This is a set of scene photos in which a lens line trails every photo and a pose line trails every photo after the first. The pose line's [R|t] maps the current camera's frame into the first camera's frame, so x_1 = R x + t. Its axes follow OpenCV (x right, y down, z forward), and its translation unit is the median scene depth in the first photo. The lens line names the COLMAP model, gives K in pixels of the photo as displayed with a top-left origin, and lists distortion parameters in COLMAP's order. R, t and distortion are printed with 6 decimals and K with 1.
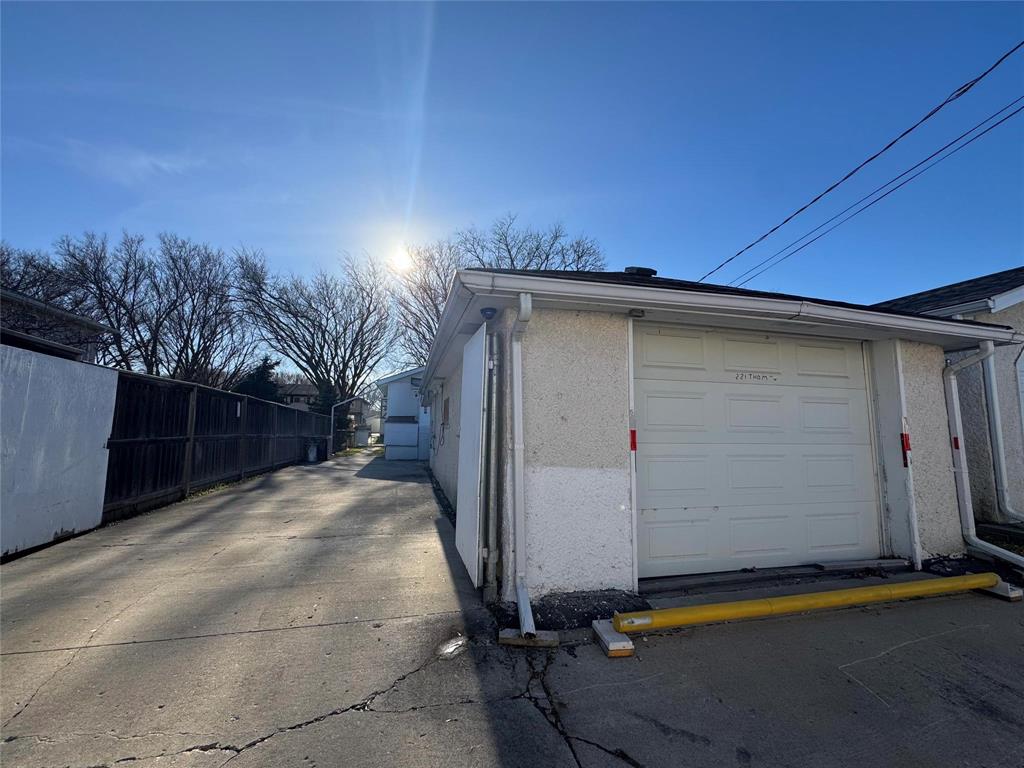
lens RADIAL K [[411.6, 0, 512.0], [0, 411.6, 384.0], [0, 0, 1]] dist [0.000409, 0.000140]
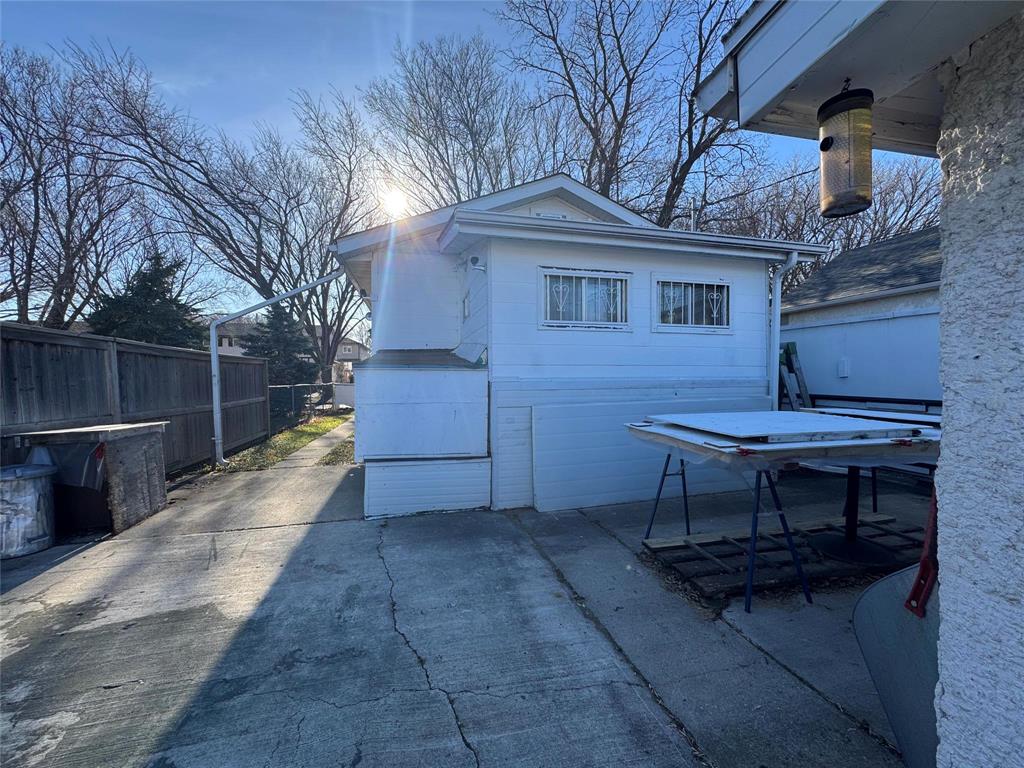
lens RADIAL K [[411.6, 0, 512.0], [0, 411.6, 384.0], [0, 0, 1]] dist [0.000409, 0.000140]
pose [[0.999822, -0.015608, -0.010627, -0.125141], [0.016847, 0.991528, 0.128792, 0.043500], [0.008527, -0.128949, 0.991615, 0.443977]]
